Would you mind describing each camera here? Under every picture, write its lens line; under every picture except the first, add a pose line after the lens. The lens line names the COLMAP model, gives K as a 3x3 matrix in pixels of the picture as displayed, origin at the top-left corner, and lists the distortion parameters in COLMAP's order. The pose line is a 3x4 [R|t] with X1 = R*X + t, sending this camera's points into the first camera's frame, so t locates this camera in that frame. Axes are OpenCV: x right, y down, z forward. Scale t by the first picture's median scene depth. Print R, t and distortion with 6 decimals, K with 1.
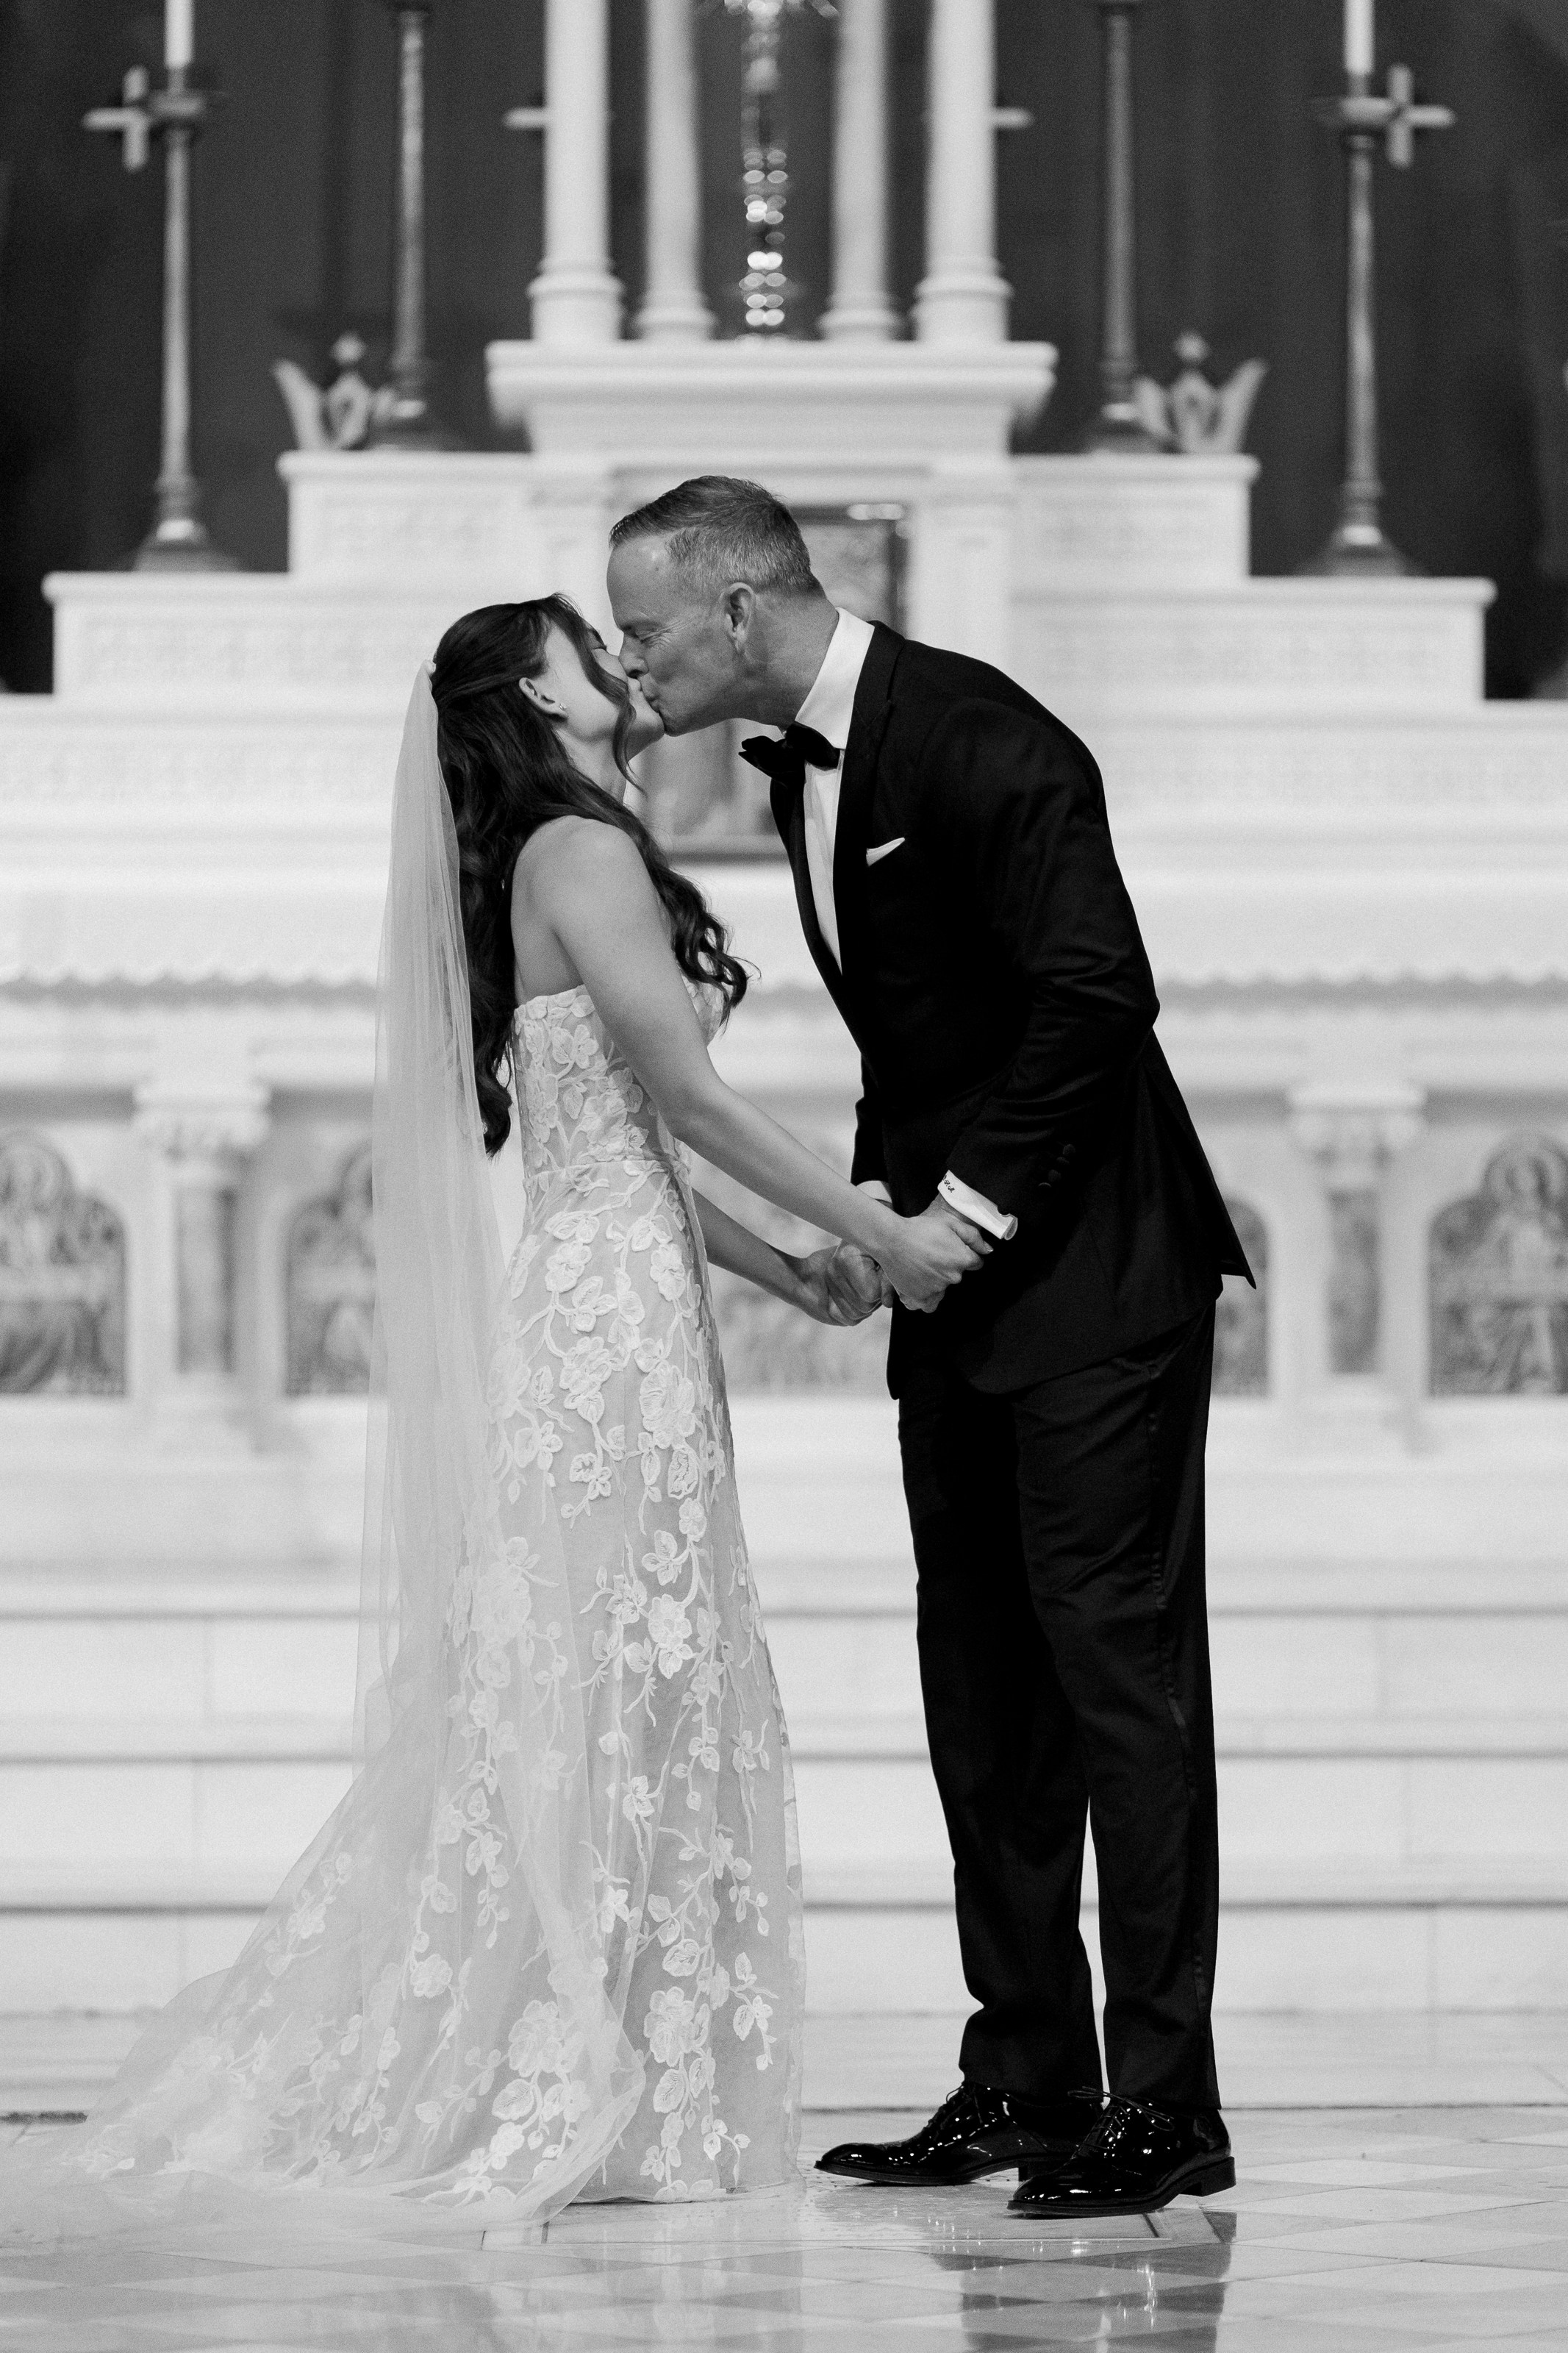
lens RADIAL K [[9104.1, 0, 770.9], [0, 9104.1, 1165.9], [0, 0, 1]] dist [-0.012461, 0.000000]
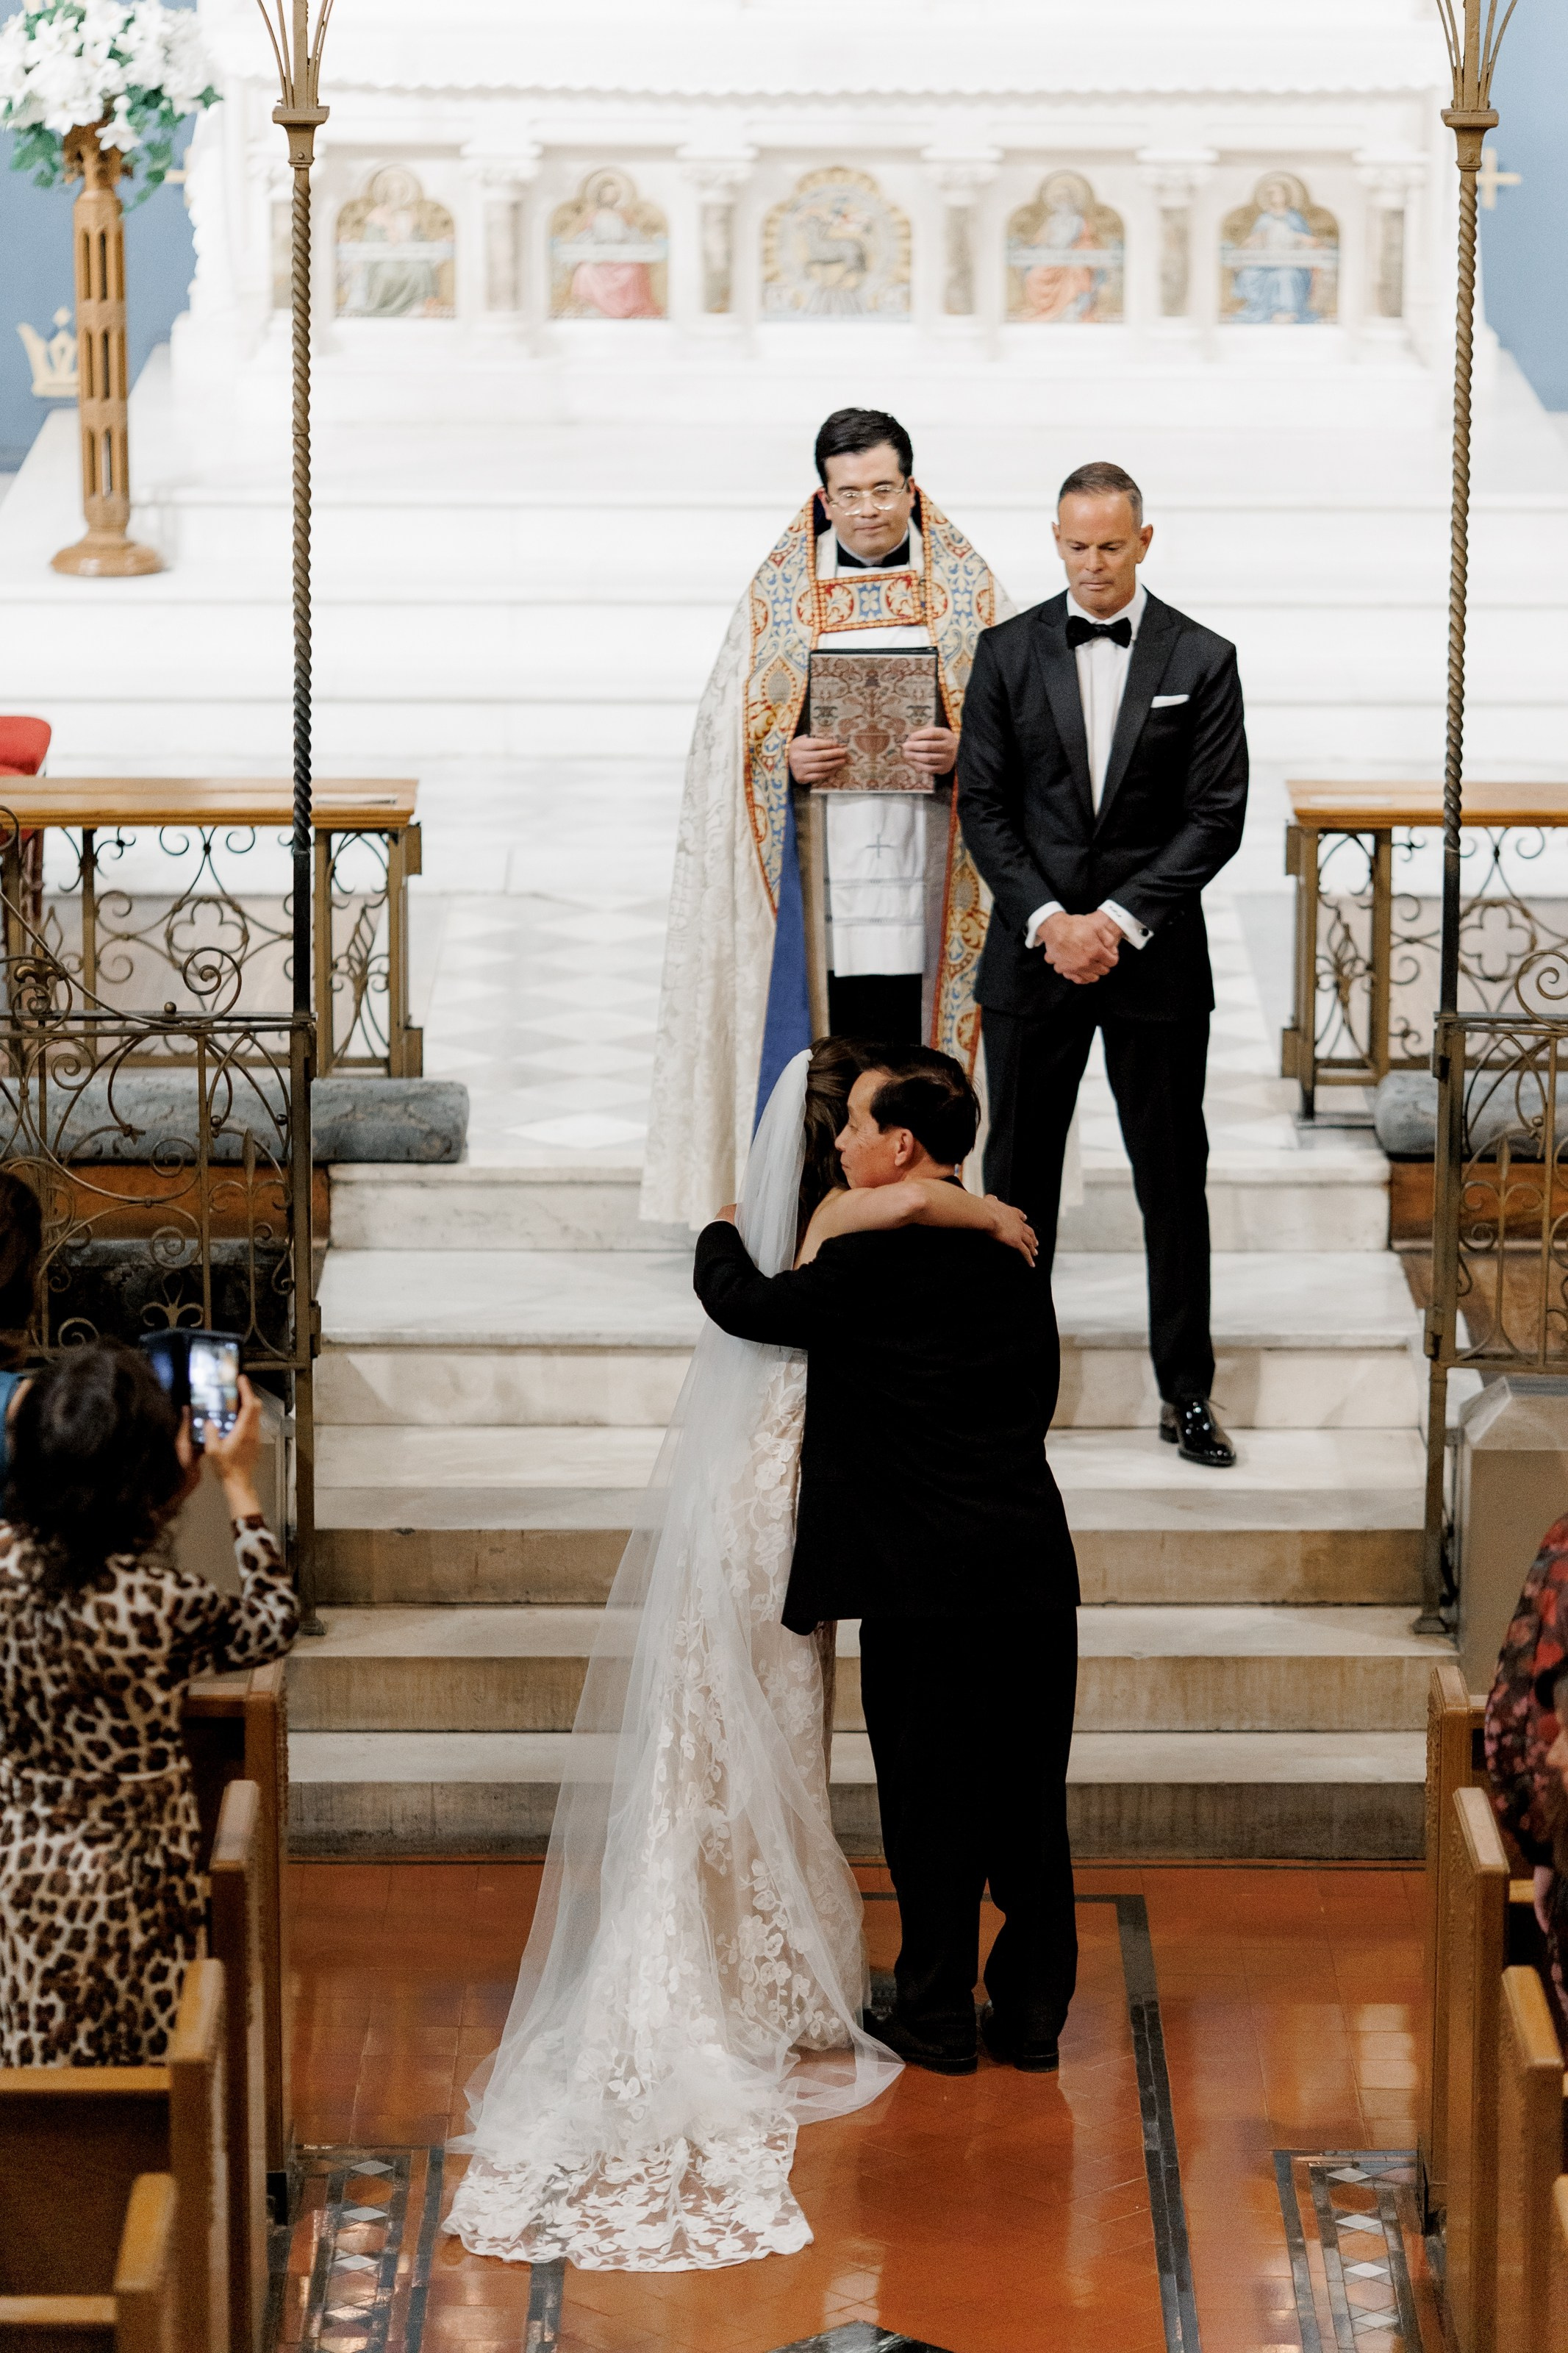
lens RADIAL K [[9104.1, 0, 863.9], [0, 9104.1, 1264.7], [0, 0, 1]] dist [-0.012461, 0.000000]
pose [[0.999918, 0.011033, -0.006567, 0.019066], [-0.008959, 0.965921, 0.258683, -0.246512], [0.009197, -0.258603, 0.965940, -0.699383]]
